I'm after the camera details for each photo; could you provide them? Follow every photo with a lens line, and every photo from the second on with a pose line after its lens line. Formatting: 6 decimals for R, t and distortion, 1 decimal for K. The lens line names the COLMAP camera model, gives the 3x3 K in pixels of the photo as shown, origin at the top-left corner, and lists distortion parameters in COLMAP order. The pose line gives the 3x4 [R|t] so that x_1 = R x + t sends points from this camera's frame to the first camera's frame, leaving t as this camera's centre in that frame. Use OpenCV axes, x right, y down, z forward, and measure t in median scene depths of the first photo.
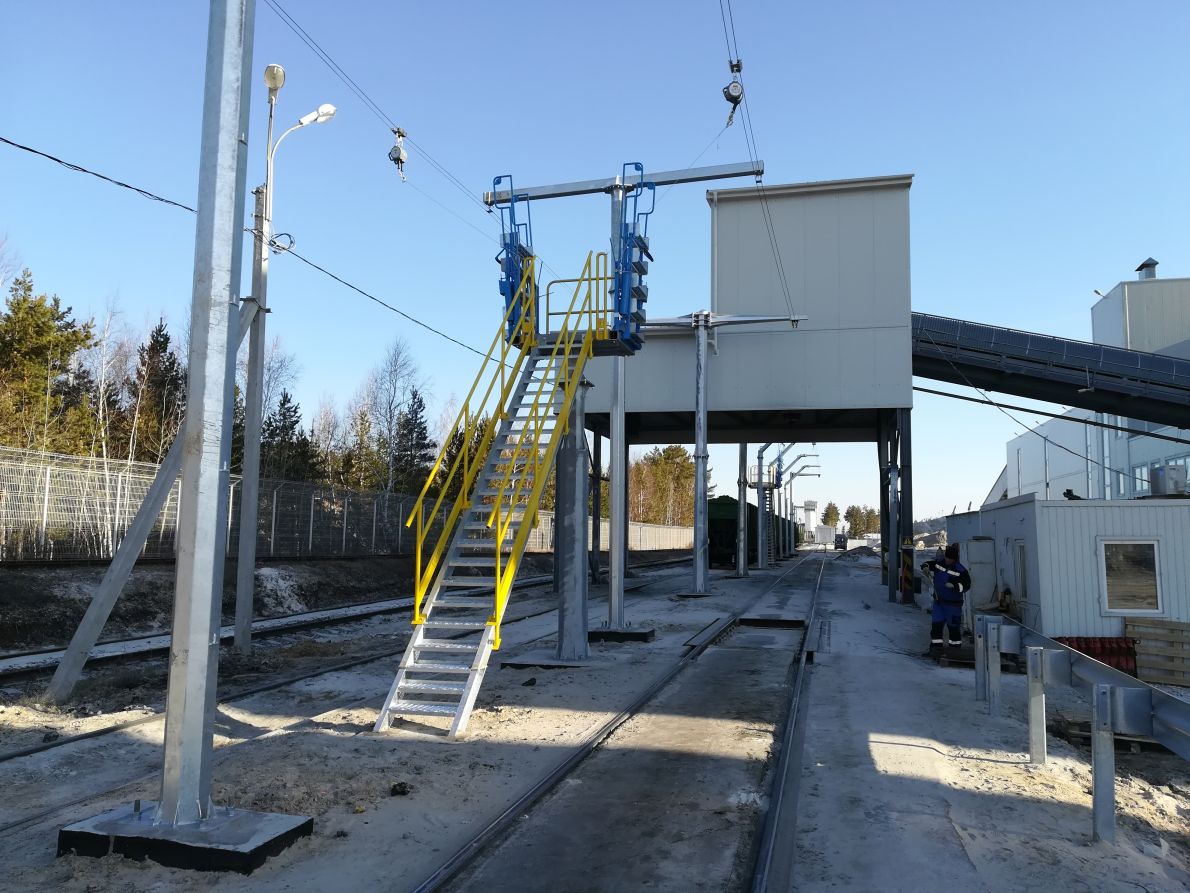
lens RADIAL K [[917.5, 0, 594.0], [0, 917.5, 444.5], [0, 0, 1]] dist [0.015740, 0.002837]
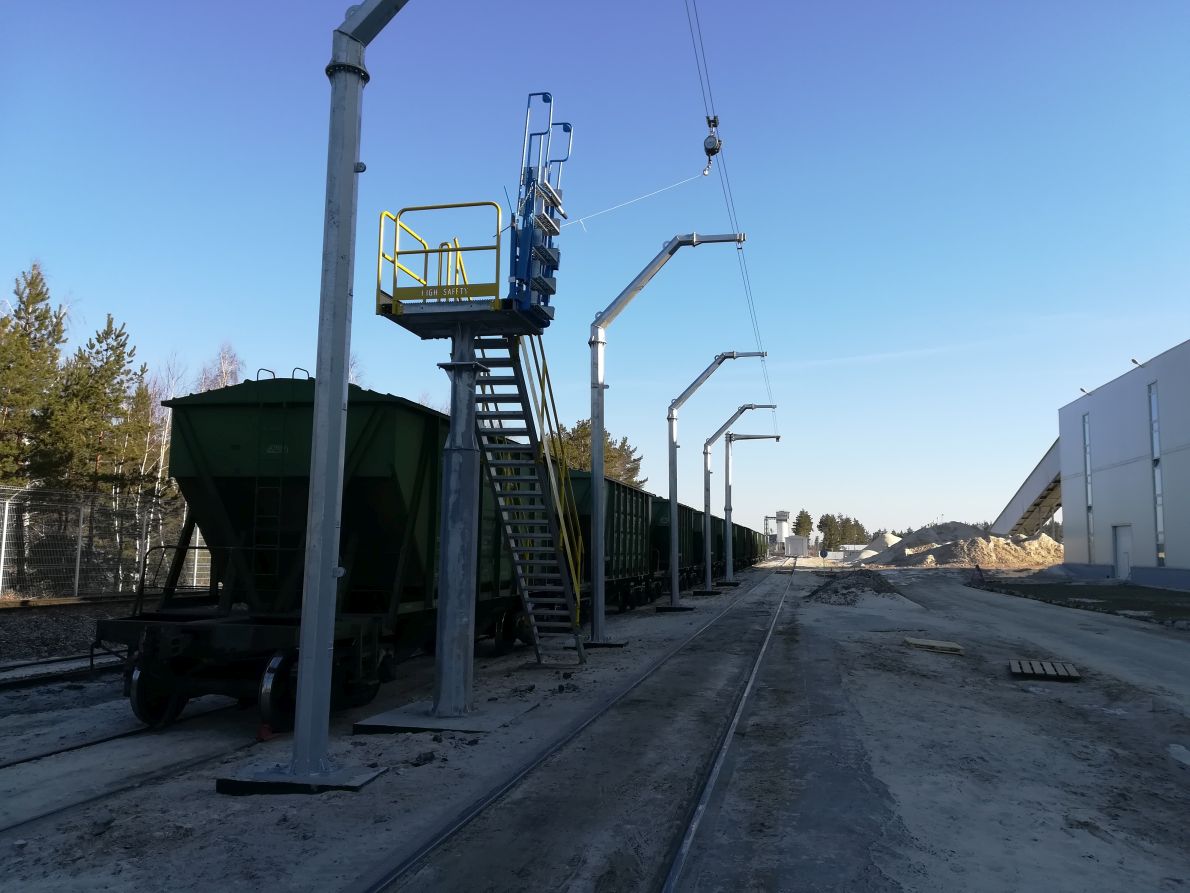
lens RADIAL K [[917.5, 0, 595.6], [0, 917.5, 445.2], [0, 0, 1]] dist [0.015740, 0.002837]
pose [[0.999564, 0.002380, 0.029415, 0.072418], [-0.002026, 0.999925, -0.012077, 0.027039], [-0.029442, 0.012013, 0.999494, 0.273456]]
